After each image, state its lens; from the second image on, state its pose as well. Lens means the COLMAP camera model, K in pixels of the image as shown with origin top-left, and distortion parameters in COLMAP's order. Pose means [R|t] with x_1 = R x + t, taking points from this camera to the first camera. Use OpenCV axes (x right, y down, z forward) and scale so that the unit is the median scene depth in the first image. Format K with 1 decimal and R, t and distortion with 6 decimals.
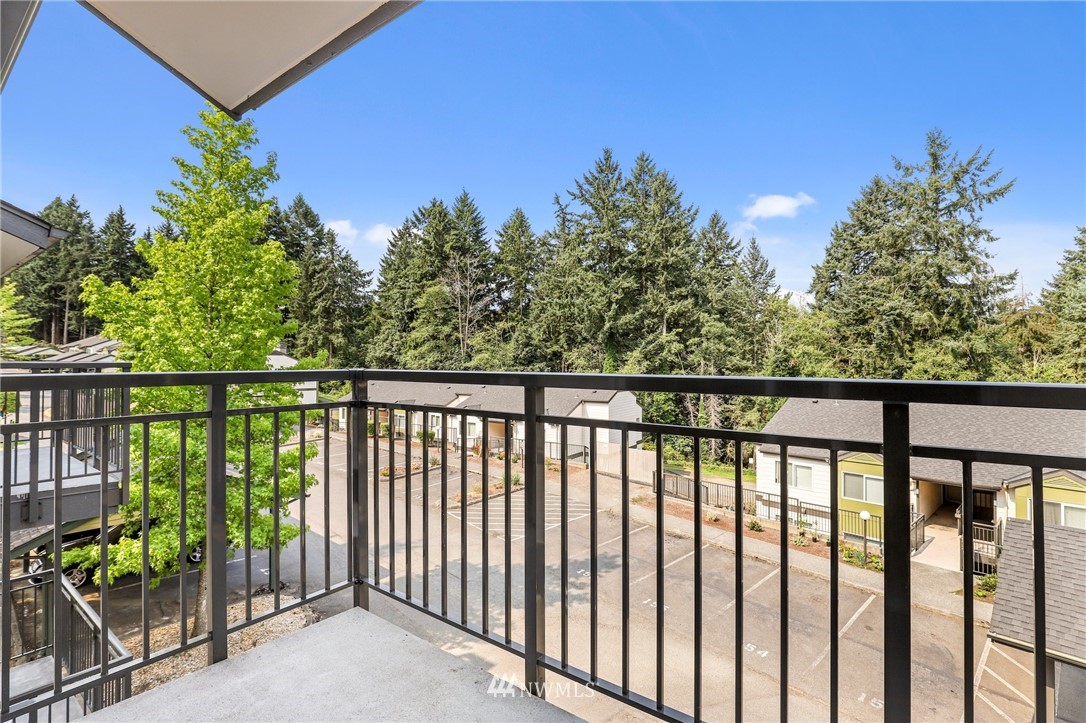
lens RADIAL K [[504.3, 0, 538.6], [0, 504.3, 343.9], [0, 0, 1]] dist [-0.035249, 0.006976]
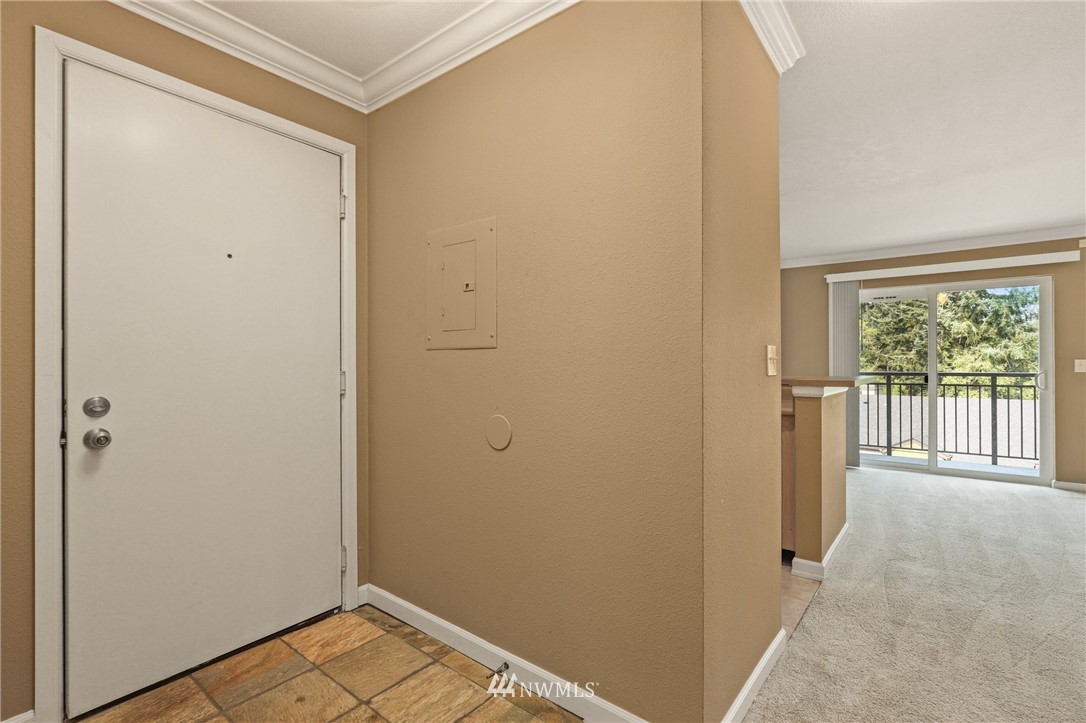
lens RADIAL K [[504.3, 0, 528.9], [0, 504.3, 363.0], [0, 0, 1]] dist [-0.035249, 0.006976]
pose [[0.998552, -0.004535, -0.053606, -0.099970], [0.005805, 0.999706, 0.023557, -0.004516], [0.053483, -0.023834, 0.998284, -0.113592]]
